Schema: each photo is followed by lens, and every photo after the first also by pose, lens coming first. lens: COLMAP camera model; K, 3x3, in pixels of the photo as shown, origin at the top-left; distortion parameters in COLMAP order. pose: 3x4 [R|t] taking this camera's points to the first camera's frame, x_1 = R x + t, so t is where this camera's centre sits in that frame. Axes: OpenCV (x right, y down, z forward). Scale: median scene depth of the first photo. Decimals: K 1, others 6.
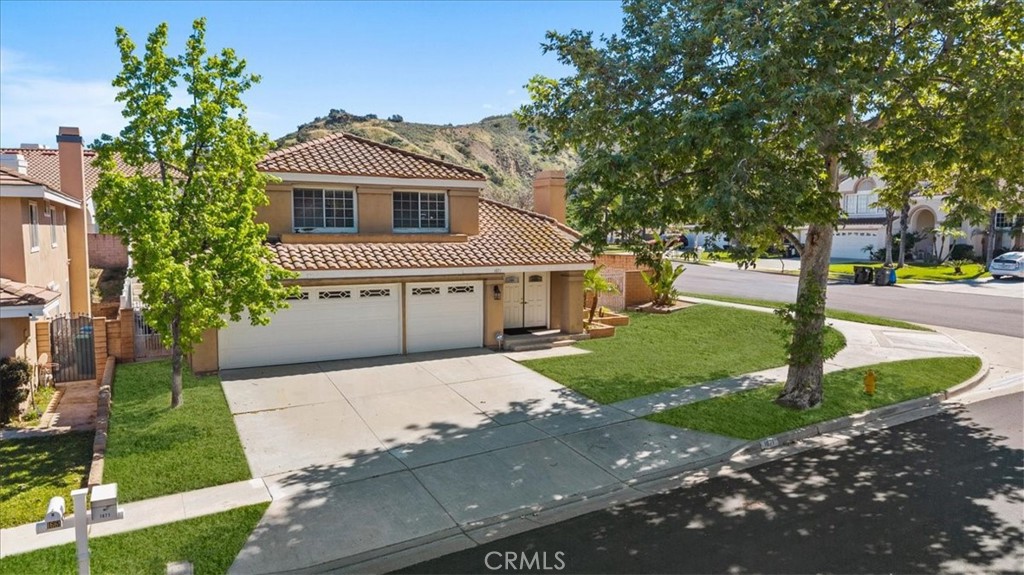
lens RADIAL K [[659.2, 0, 506.1], [0, 659.2, 291.7], [0, 0, 1]] dist [0.021050, -0.012460]
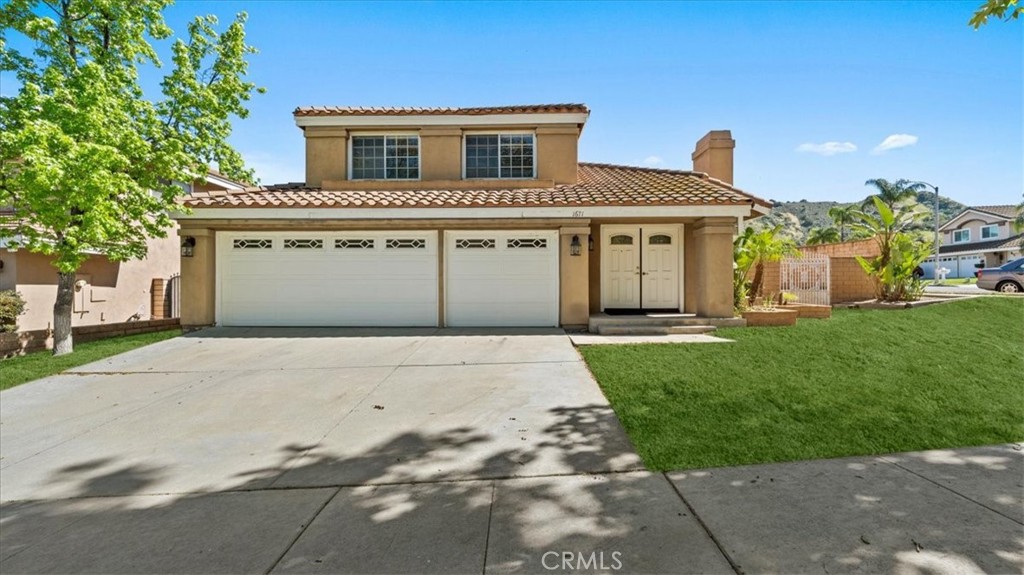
lens RADIAL K [[411.8, 0, 506.2], [0, 411.8, 280.7], [0, 0, 1]] dist [0.003075, -0.001918]
pose [[0.872774, -0.007244, -0.488072, 0.144530], [-0.037283, 0.995980, -0.081452, 0.082814], [0.486699, 0.089285, 0.868995, 0.667442]]
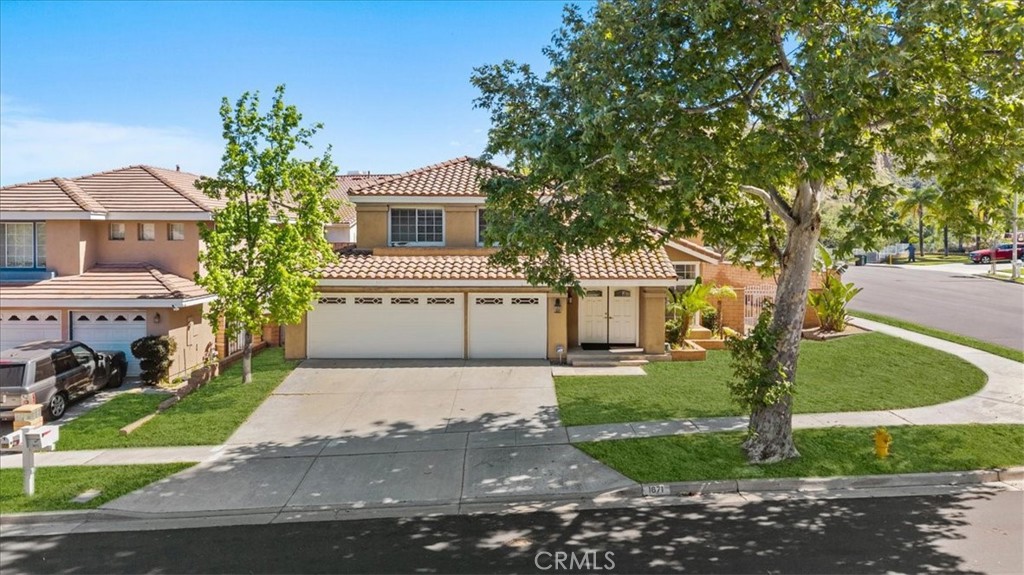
lens RADIAL K [[659.2, 0, 501.8], [0, 659.2, 243.5], [0, 0, 1]] dist [0.021050, -0.012460]
pose [[0.888157, 0.004680, -0.459517, 0.416869], [-0.043125, 0.996384, -0.073204, -0.018208], [0.457513, 0.084833, 0.885147, 0.059637]]
